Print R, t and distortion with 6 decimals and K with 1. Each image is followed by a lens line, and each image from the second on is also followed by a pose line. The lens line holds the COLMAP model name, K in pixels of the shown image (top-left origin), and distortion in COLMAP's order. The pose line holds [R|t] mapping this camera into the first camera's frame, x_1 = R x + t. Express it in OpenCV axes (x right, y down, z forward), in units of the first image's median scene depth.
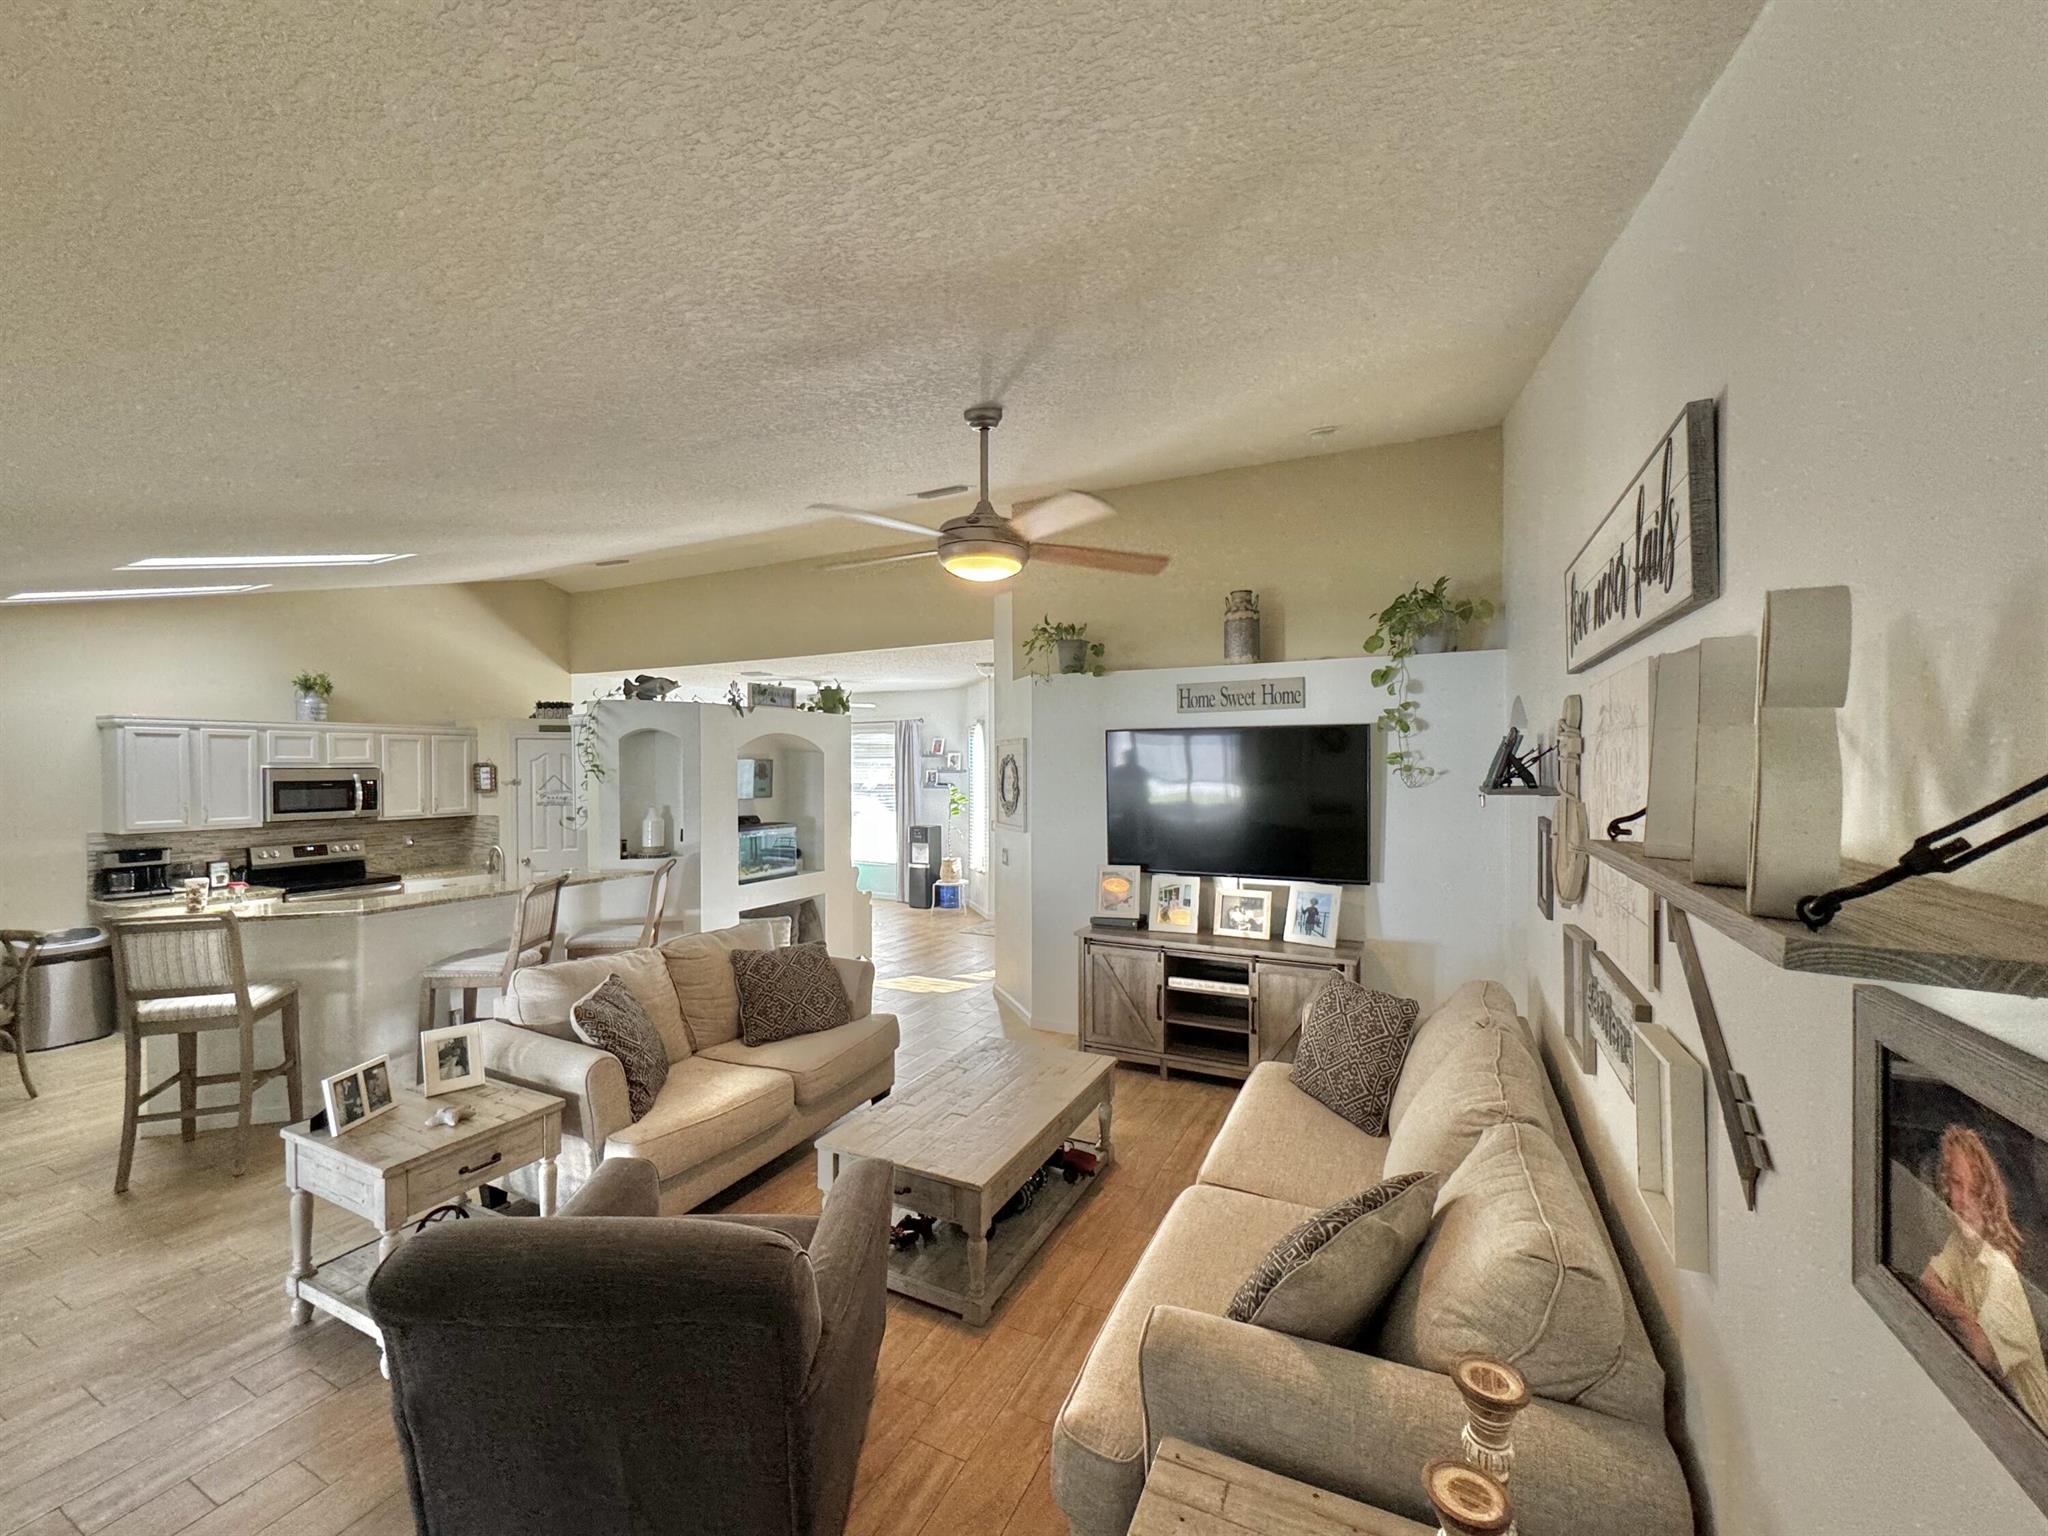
lens RADIAL K [[812.7, 0, 1023.7], [0, 812.7, 774.4], [0, 0, 1]] dist [-0.000468, 0.000148]
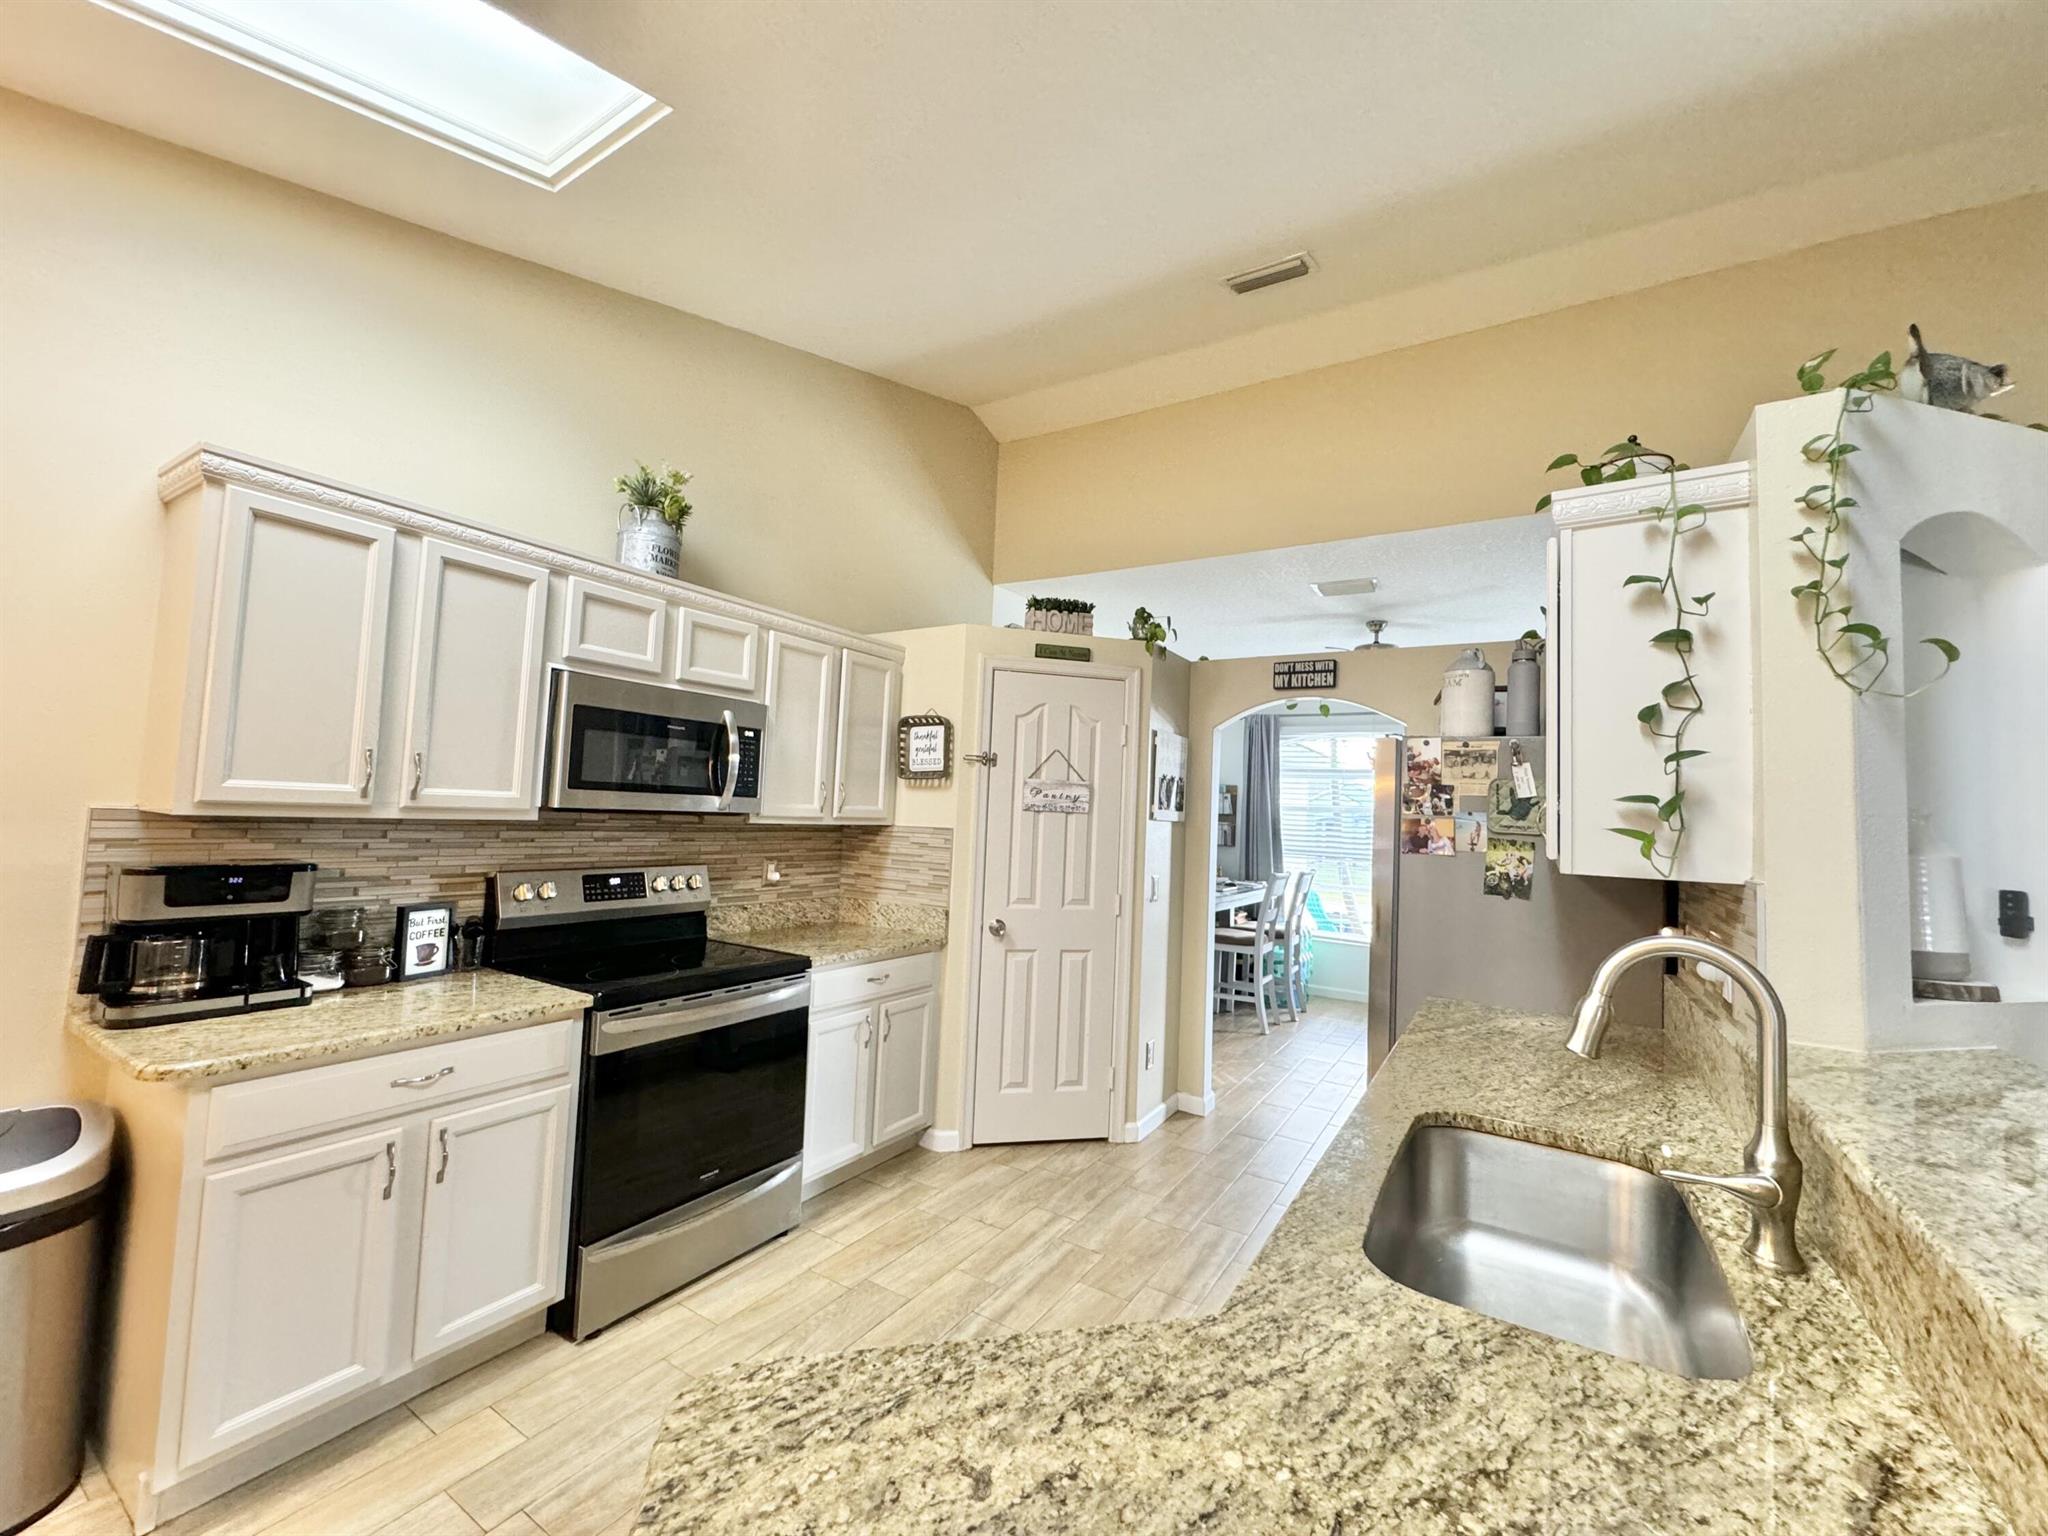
lens RADIAL K [[817.9, 0, 1027.0], [0, 817.9, 770.4], [0, 0, 1]] dist [-0.002878, -0.000179]
pose [[0.994260, 0.039863, -0.099292, -0.648752], [-0.046266, 0.996938, -0.063041, 0.052521], [0.096475, 0.067273, 0.993059, 0.617385]]
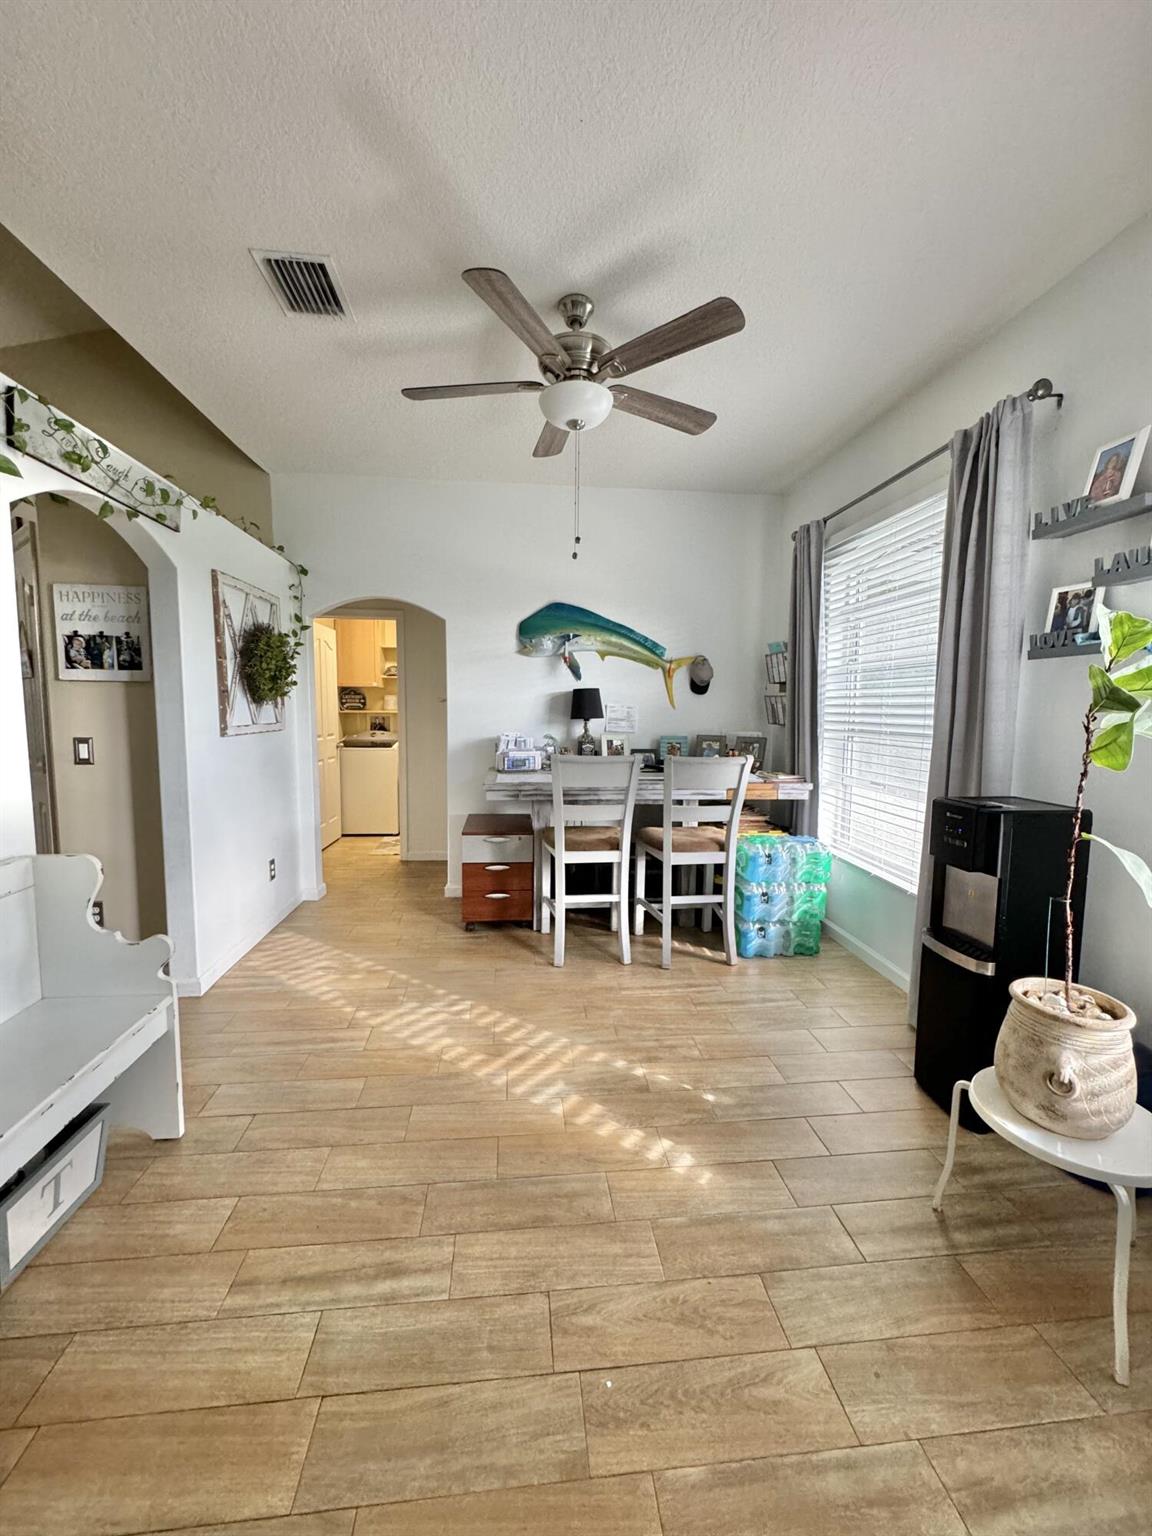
lens RADIAL K [[613.4, 0, 579.1], [0, 613.4, 765.3], [0, 0, 1]] dist [-0.002878, -0.000179]
pose [[0.539664, 0.094264, -0.836587, -0.055180], [-0.026792, 0.995131, 0.094845, 0.061097], [0.841454, -0.028770, 0.539562, 1.285957]]
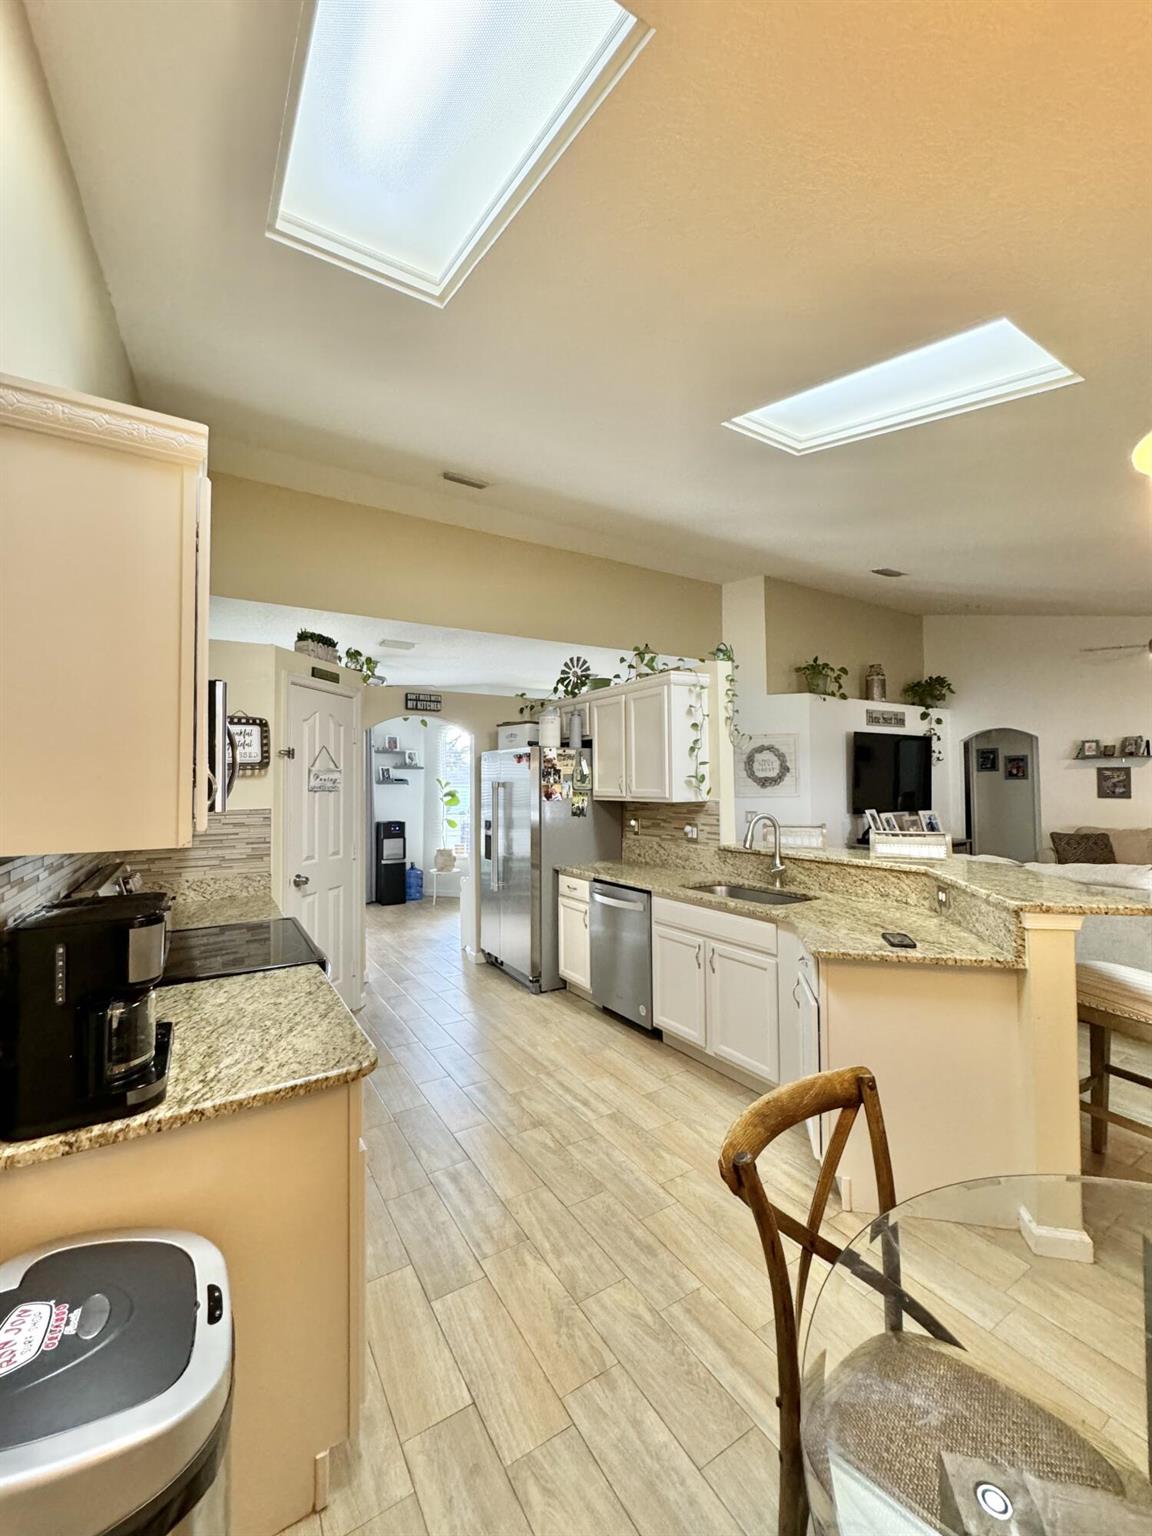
lens RADIAL K [[609.5, 0, 576.0], [0, 609.5, 768.0], [0, 0, 1]] dist [-0.000468, 0.000148]
pose [[0.526438, 0.023015, 0.849902, -1.054118], [0.017173, 0.999142, -0.037693, 0.048806], [-0.850040, 0.034438, 0.525591, 0.671993]]
